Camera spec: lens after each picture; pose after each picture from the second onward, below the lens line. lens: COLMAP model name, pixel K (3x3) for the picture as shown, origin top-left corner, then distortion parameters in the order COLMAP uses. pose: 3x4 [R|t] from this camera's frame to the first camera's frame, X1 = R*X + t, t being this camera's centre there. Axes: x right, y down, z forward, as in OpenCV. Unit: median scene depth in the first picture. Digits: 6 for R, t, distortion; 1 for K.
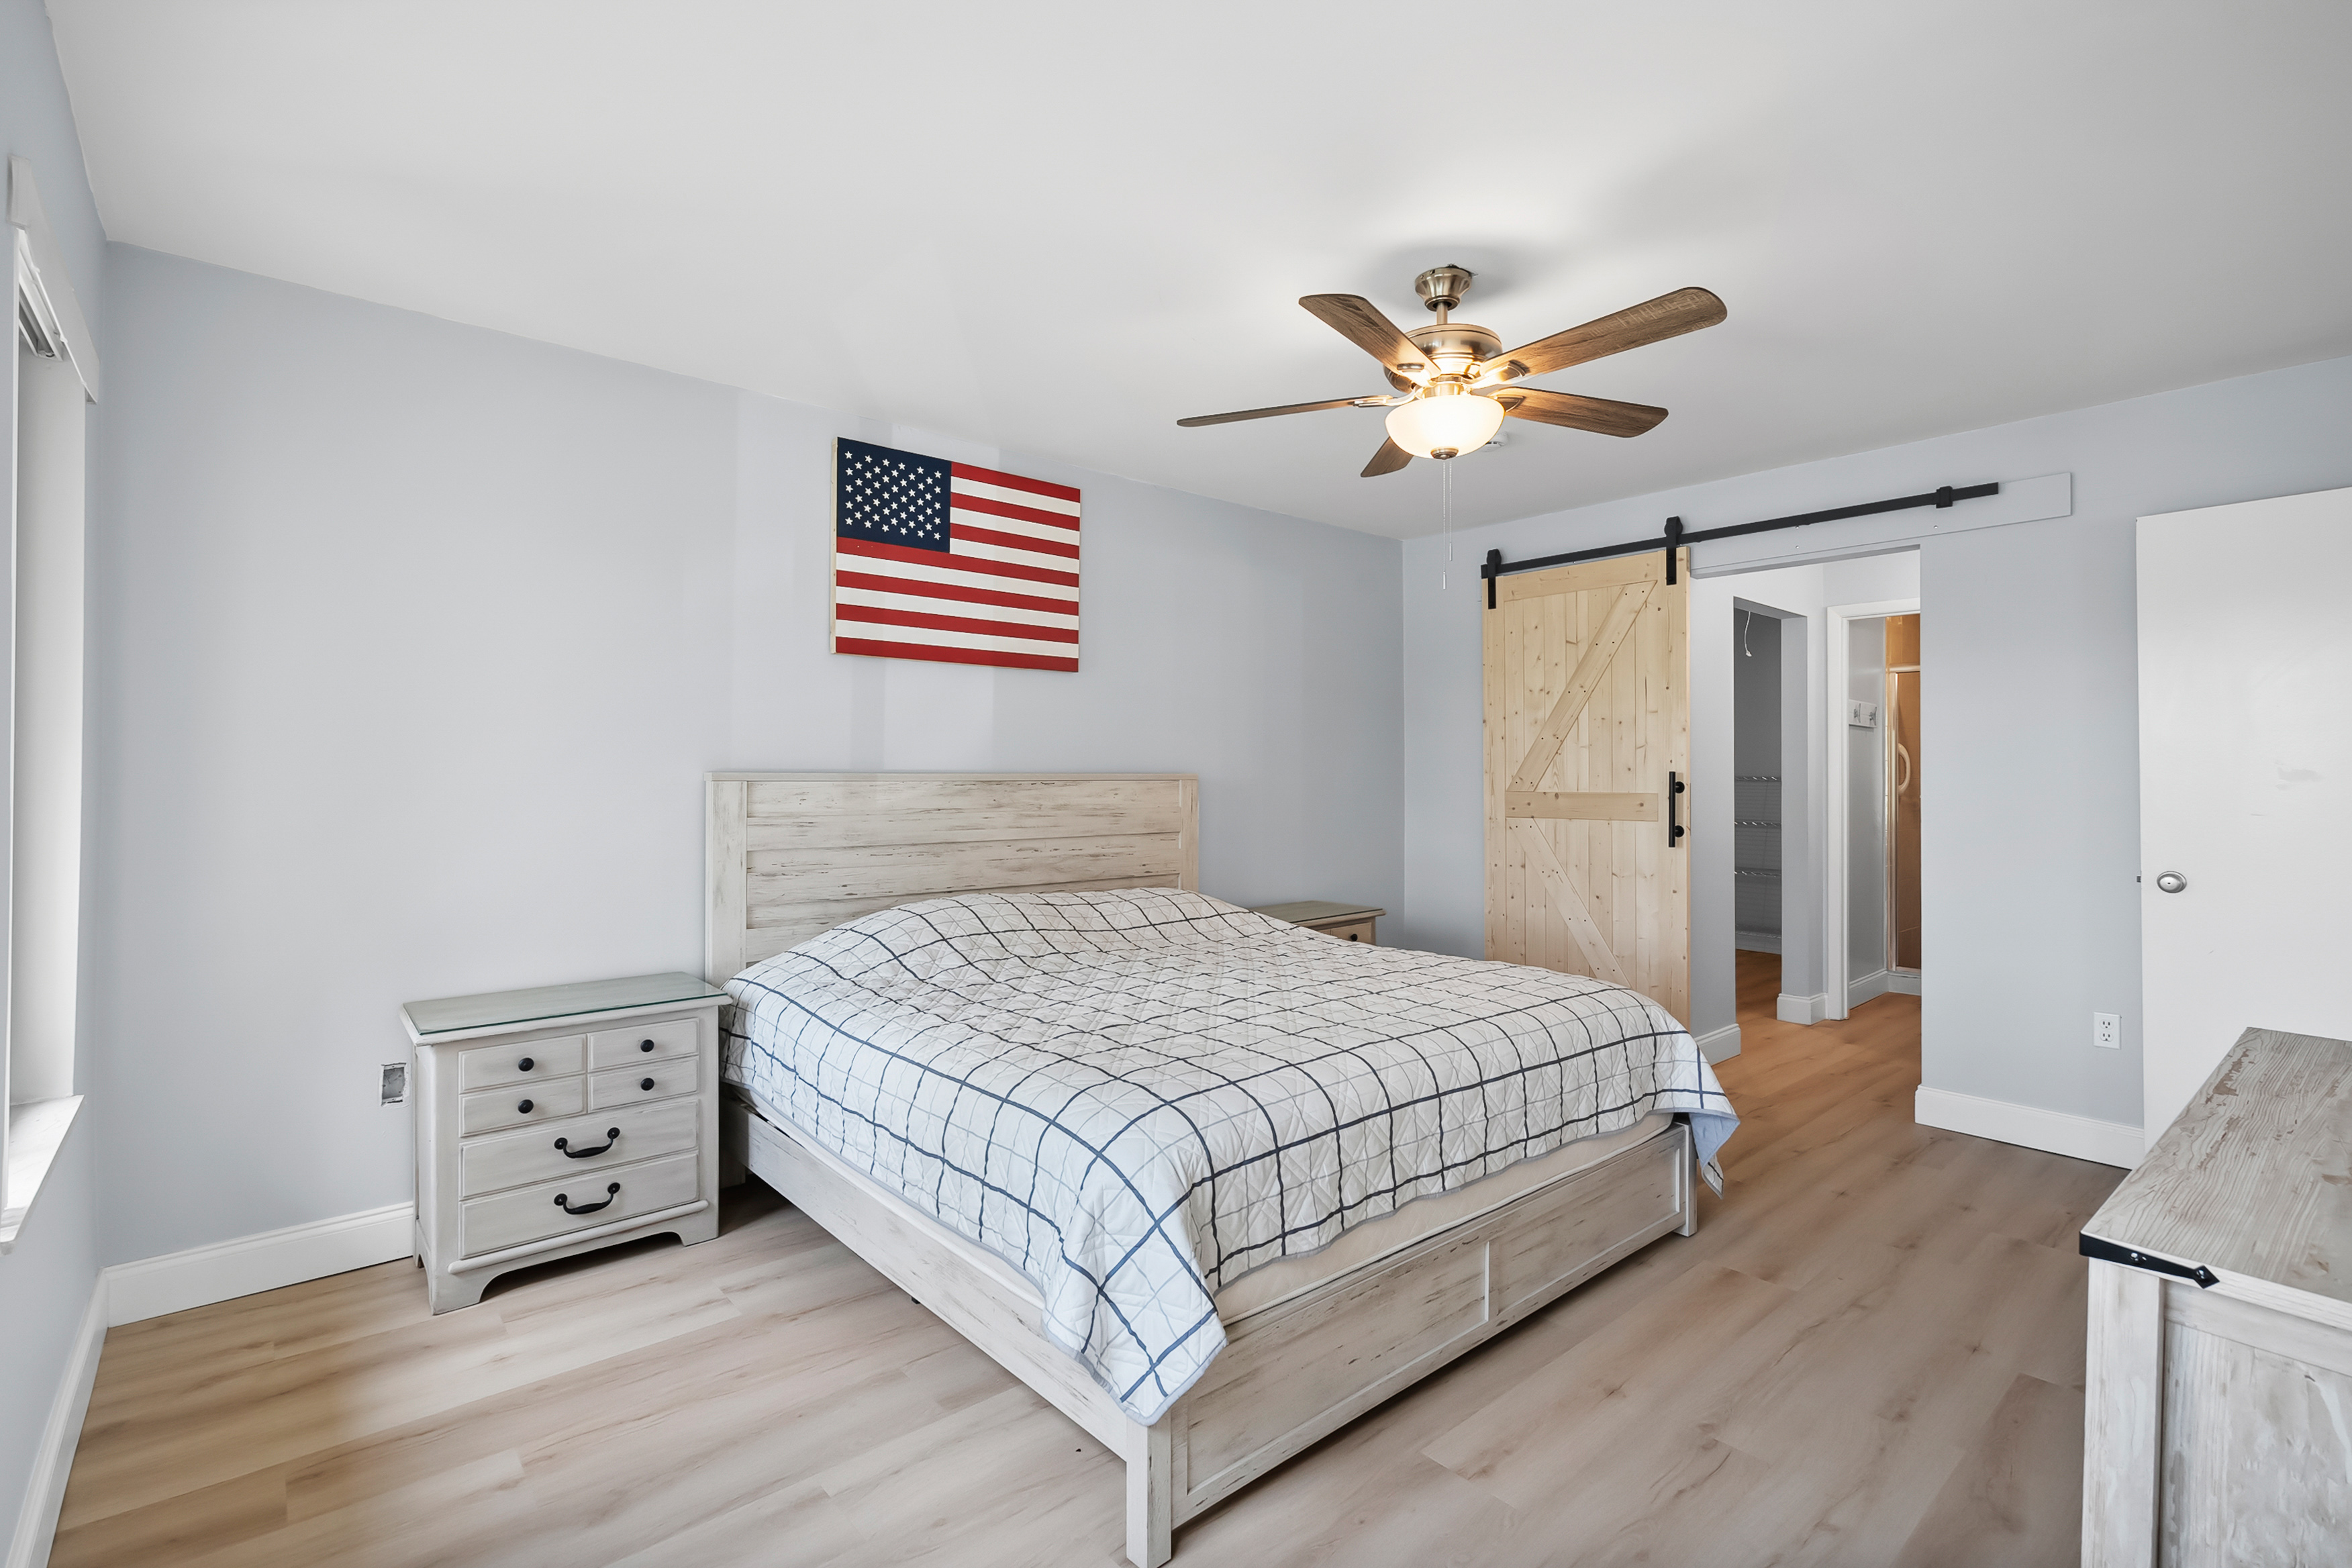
lens RADIAL K [[1067.7, 0, 1193.4], [0, 1067.7, 779.8], [0, 0, 1]] dist [-0.006774, -0.000318]
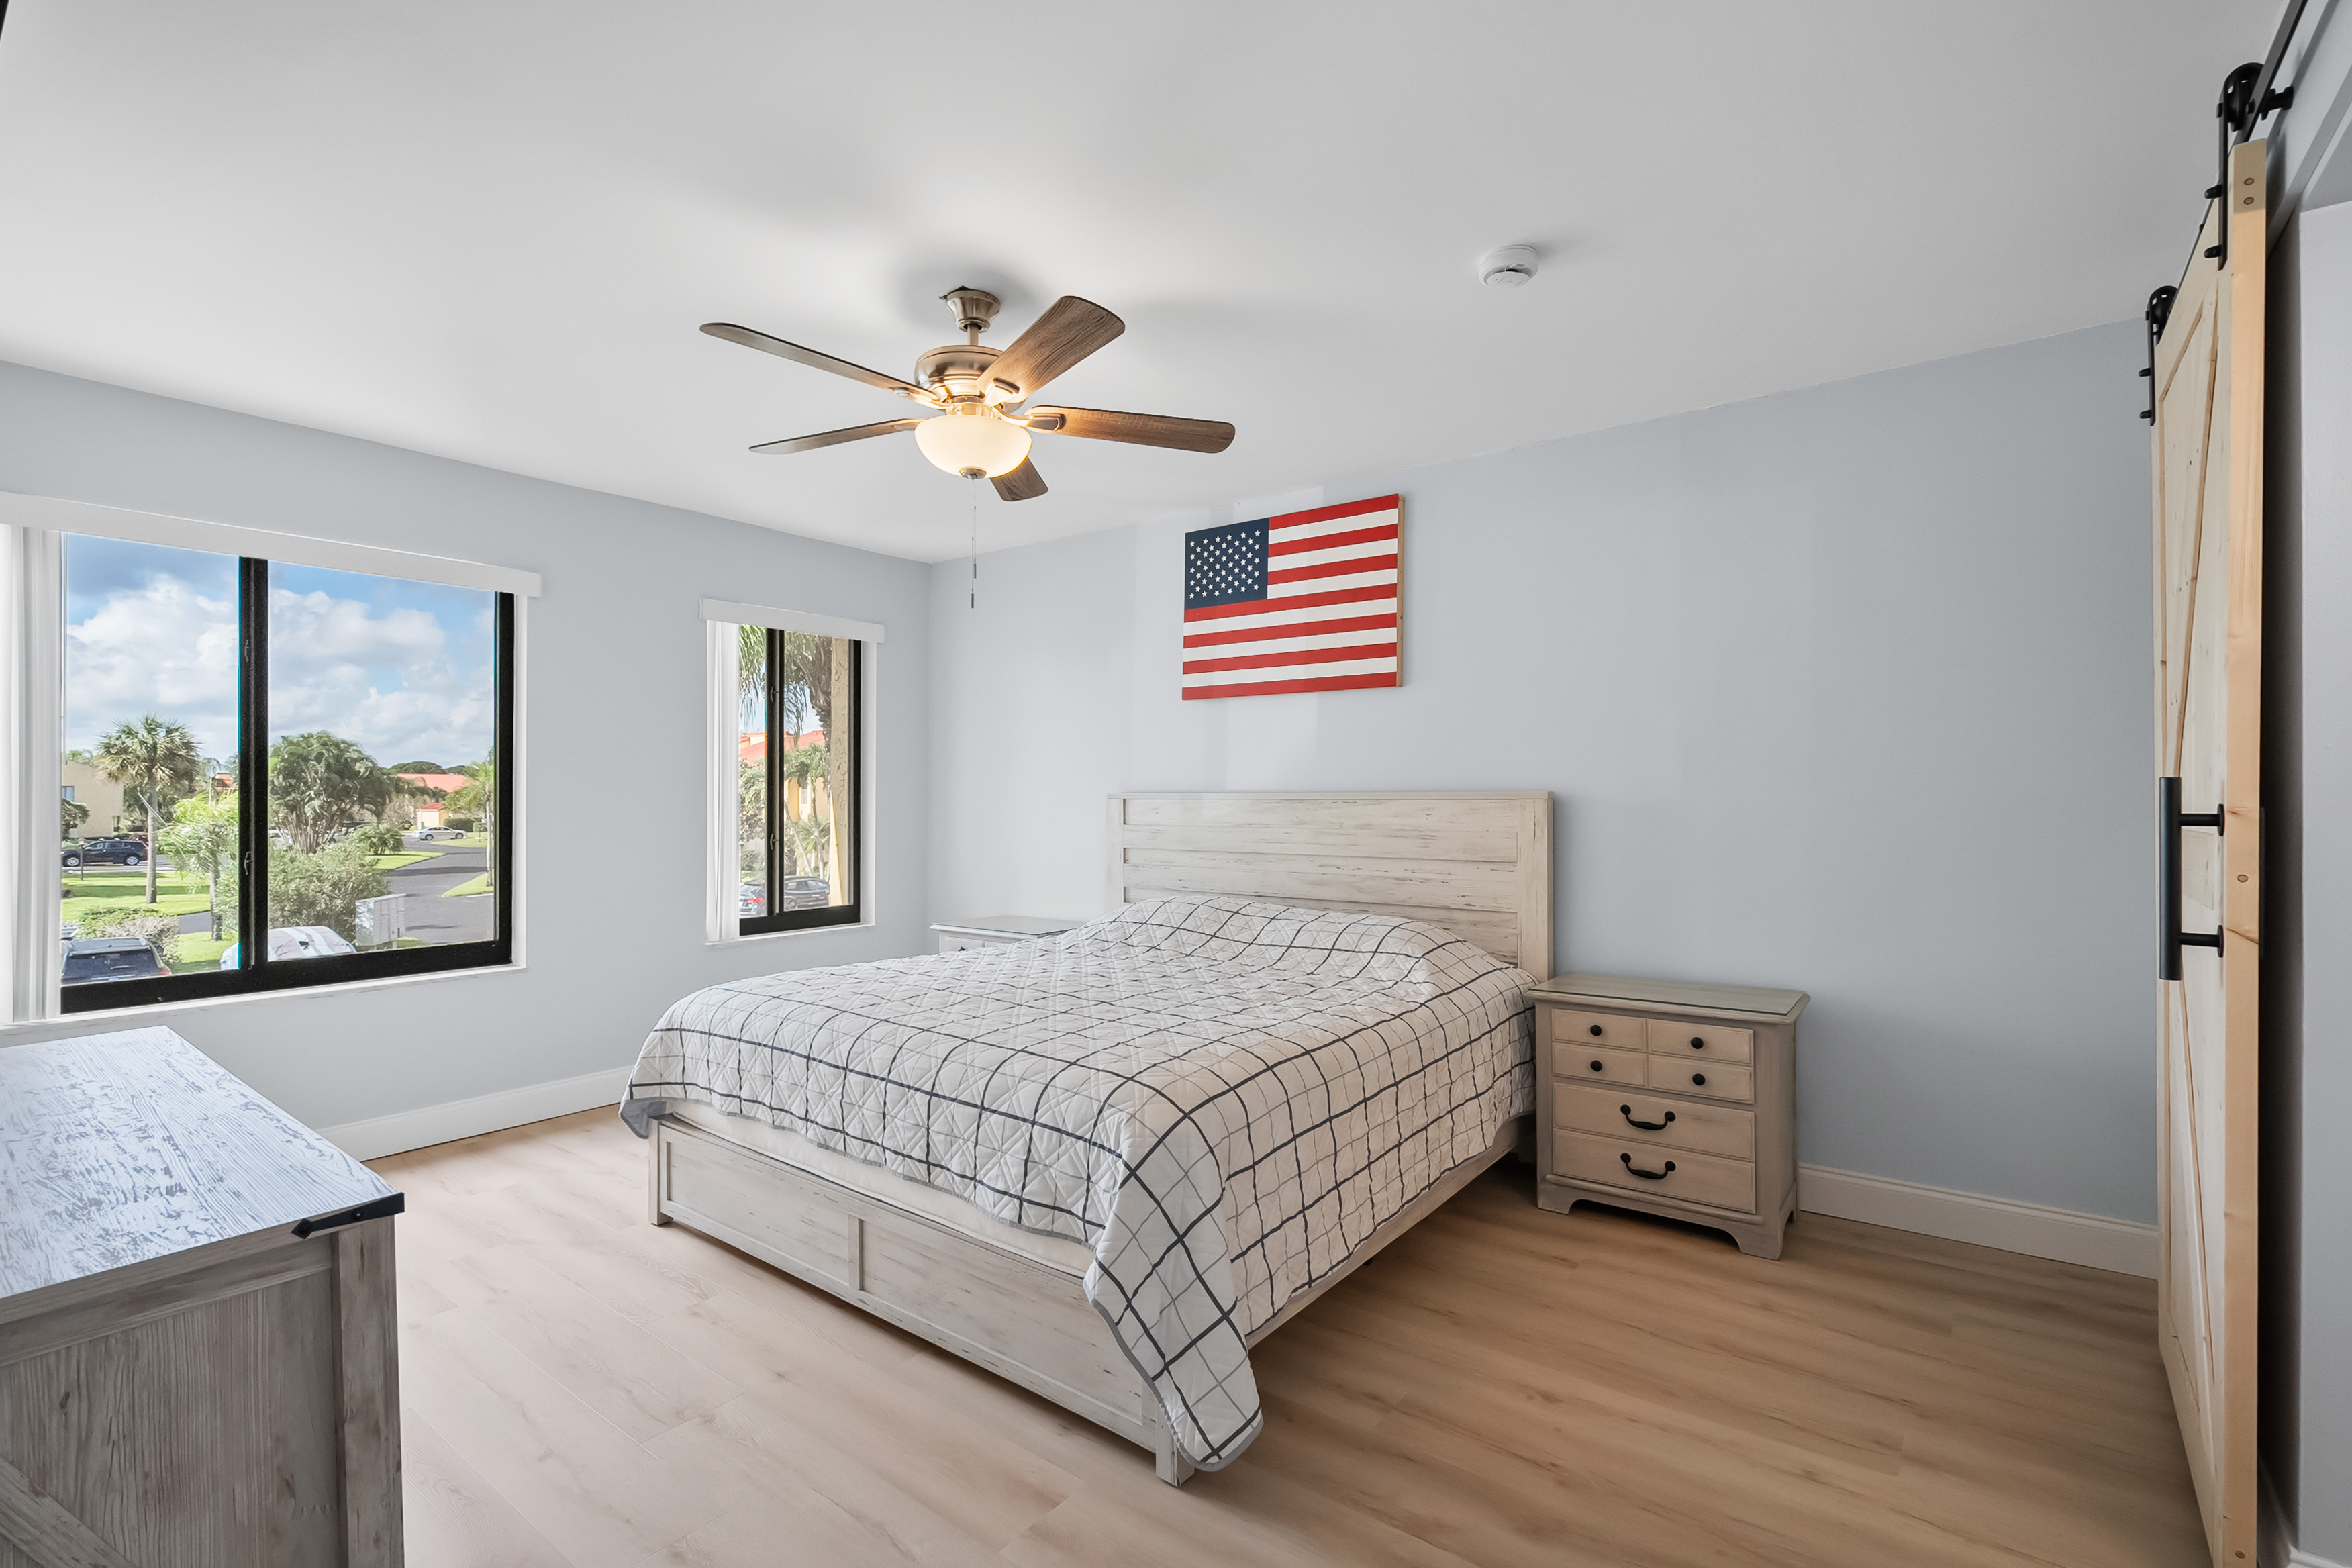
lens RADIAL K [[1067.7, 0, 1173.2], [0, 1067.7, 805.5], [0, 0, 1]] dist [-0.006774, -0.000318]
pose [[0.200880, 0.006670, -0.979593, 0.881802], [-0.004743, 0.999972, 0.005836, 0.001535], [0.979604, 0.003474, 0.200906, 0.685998]]
